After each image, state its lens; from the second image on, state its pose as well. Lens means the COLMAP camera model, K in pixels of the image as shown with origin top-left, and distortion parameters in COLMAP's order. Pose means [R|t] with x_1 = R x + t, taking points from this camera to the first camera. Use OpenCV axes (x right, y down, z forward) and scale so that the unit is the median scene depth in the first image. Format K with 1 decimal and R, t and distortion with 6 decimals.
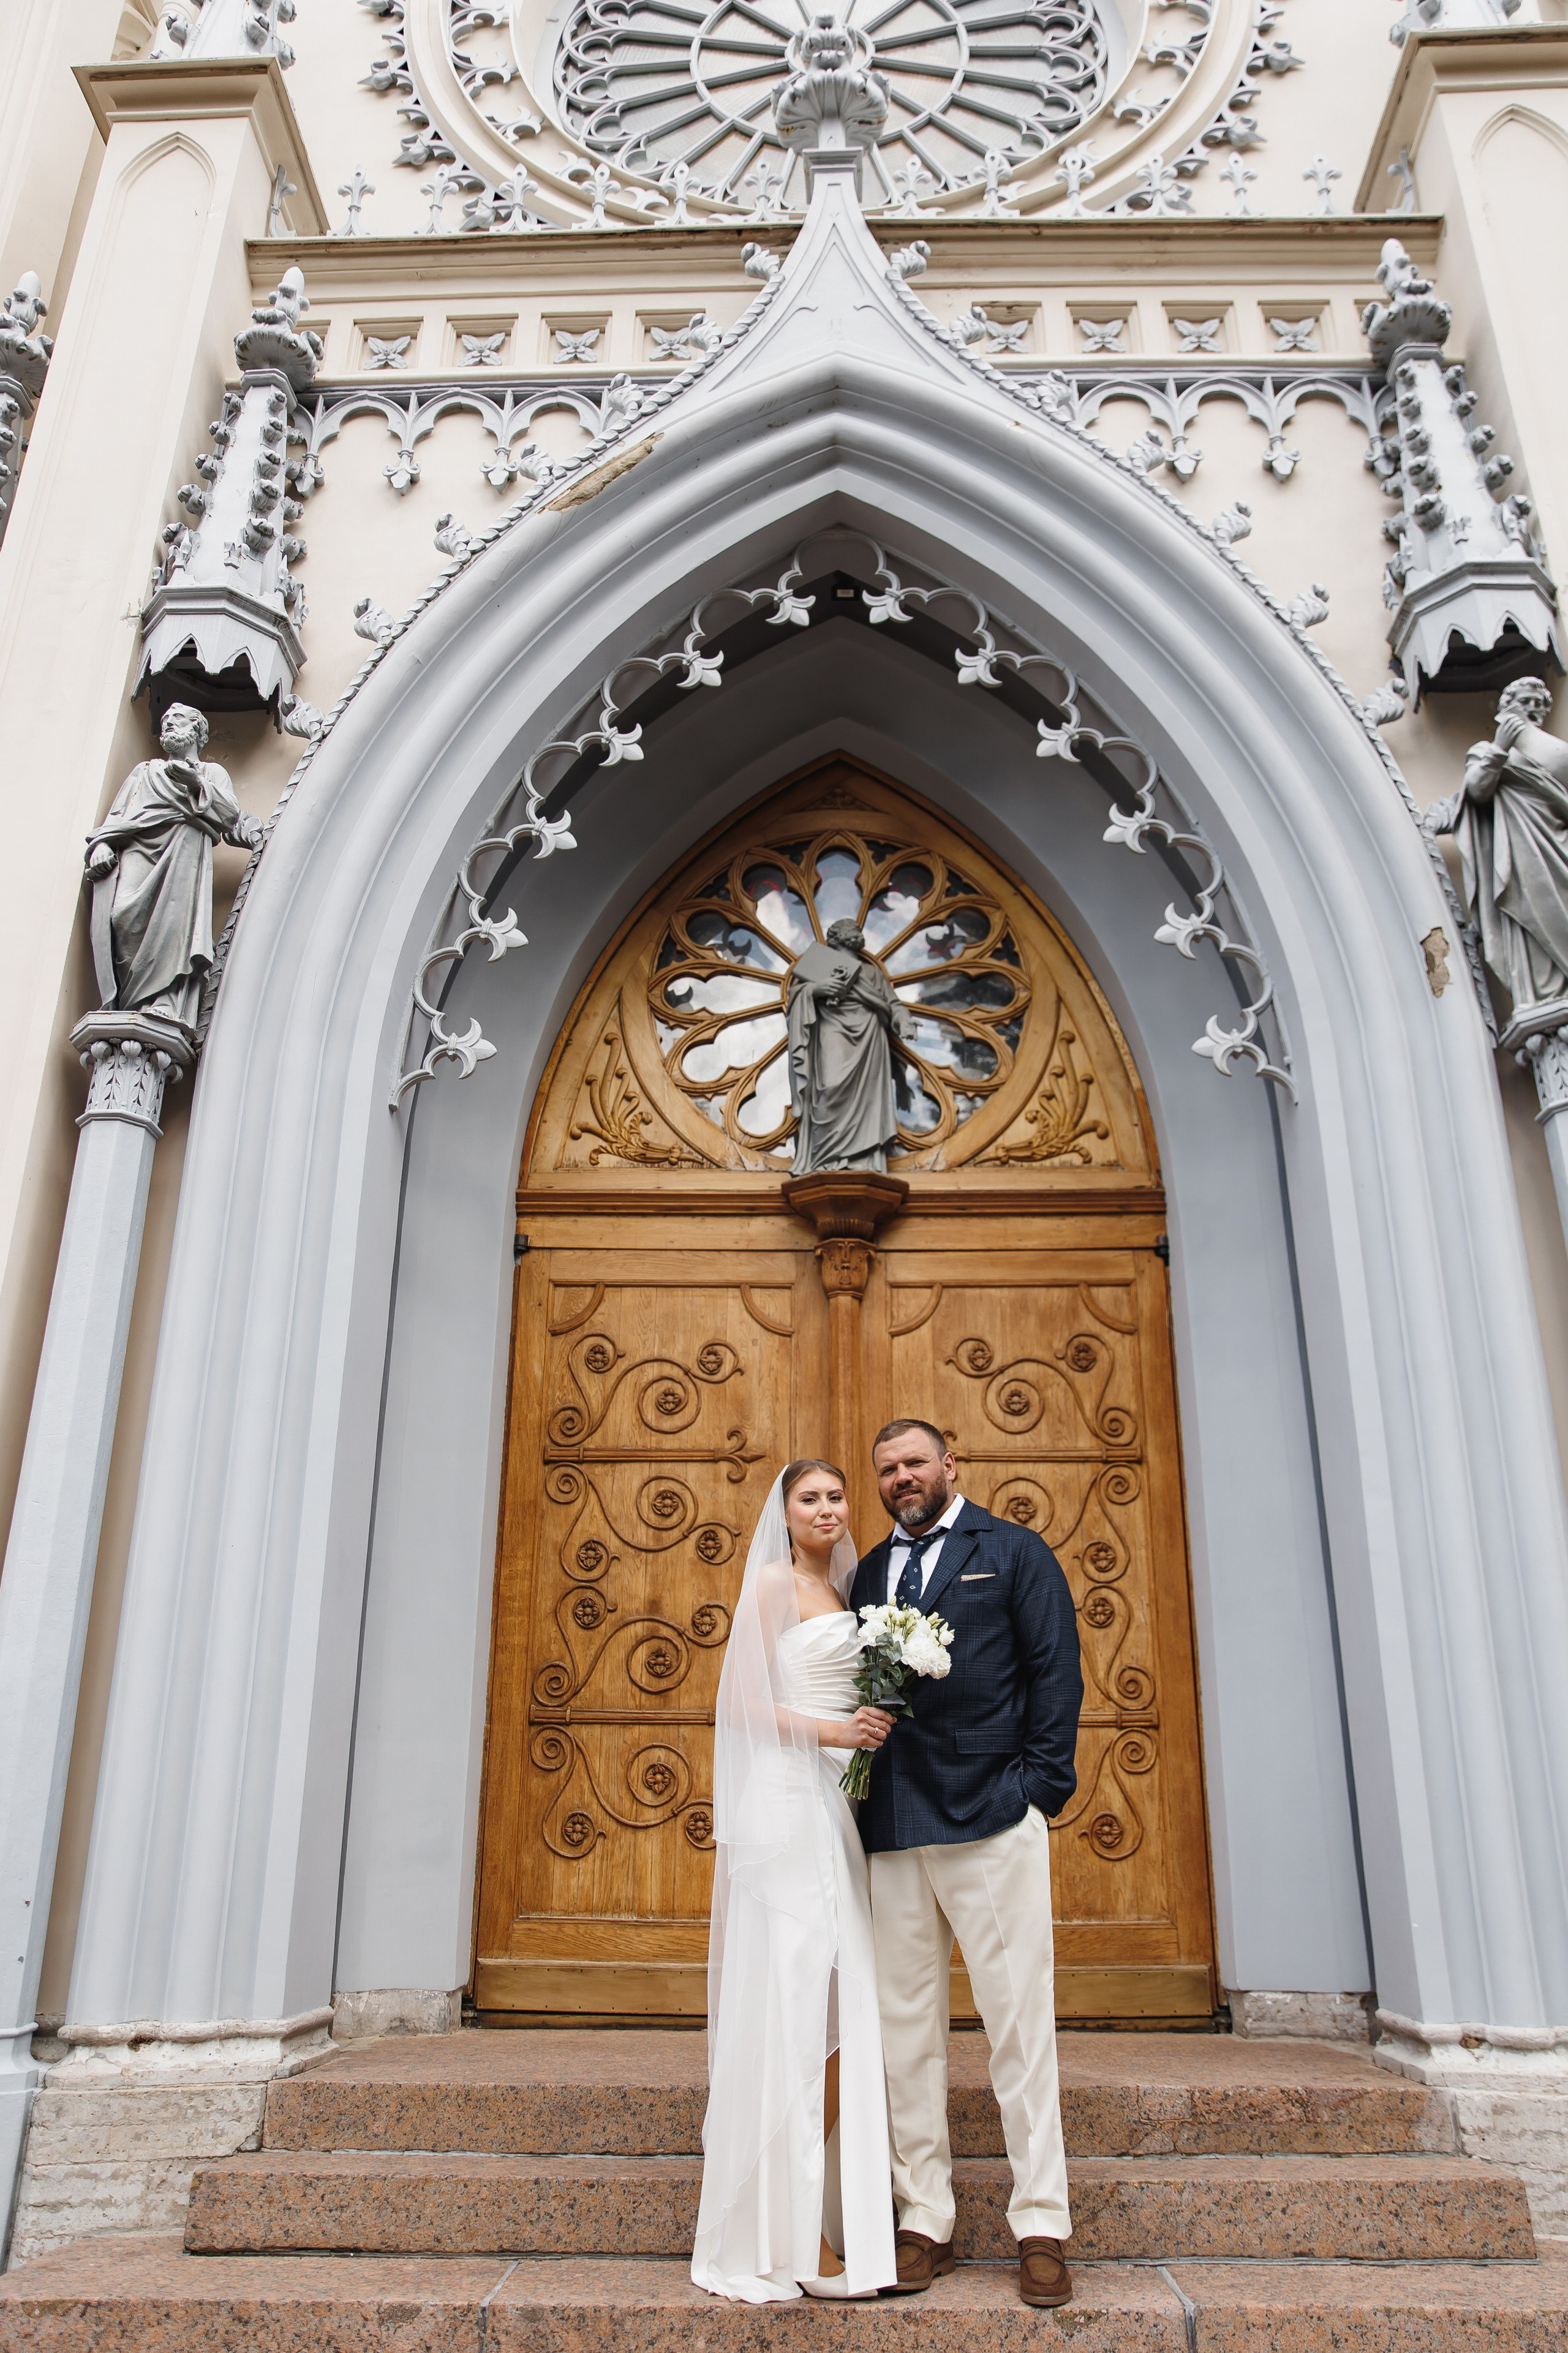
lens RADIAL K [[1569.8, 0, 753.3], [0, 1569.8, 1242.6], [0, 0, 1]] dist [-0.103157, 0.070244]
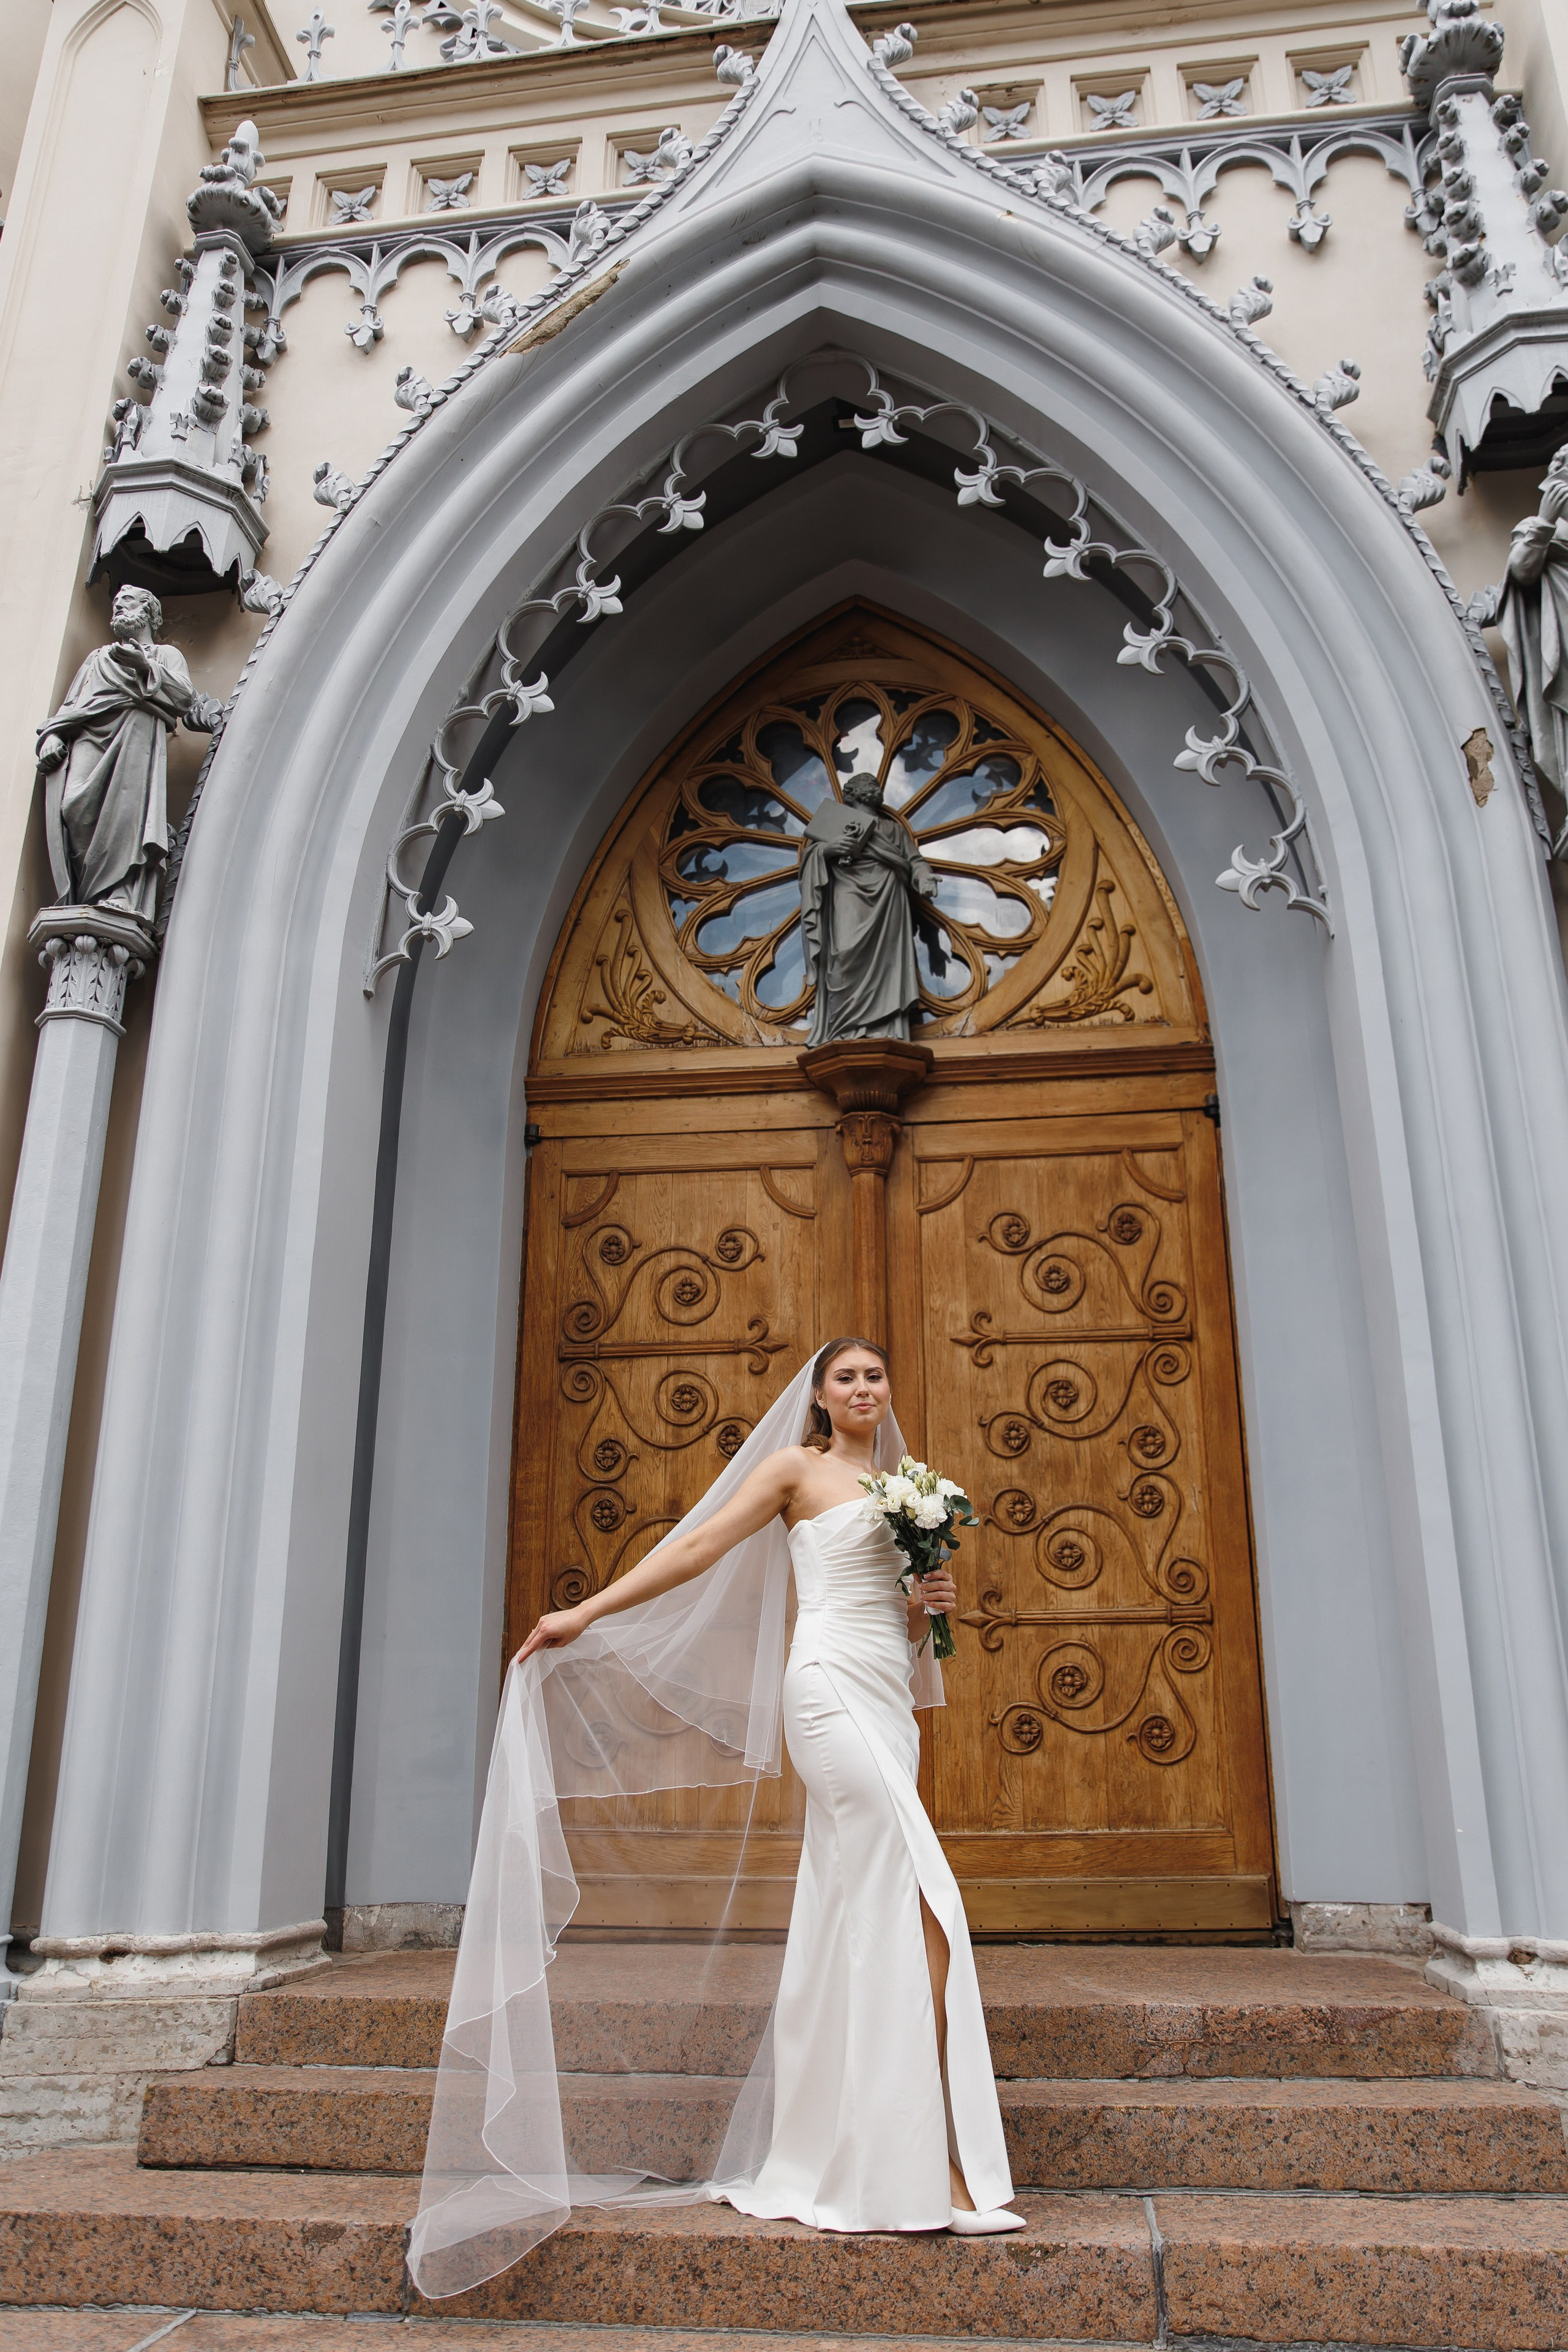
lens RADIAL K [[1599.6, 0, 776.5], [0, 1599.6, 1214.7], [0, 0, 1]] dist [-0.104234, 0.068925]
pose [[0.995409, -0.040180, -0.086876, 0.090154], [0.043442, 0.998407, 0.035994, 0.023097], [0.085291, -0.039603, 0.995569, 0.043481]]
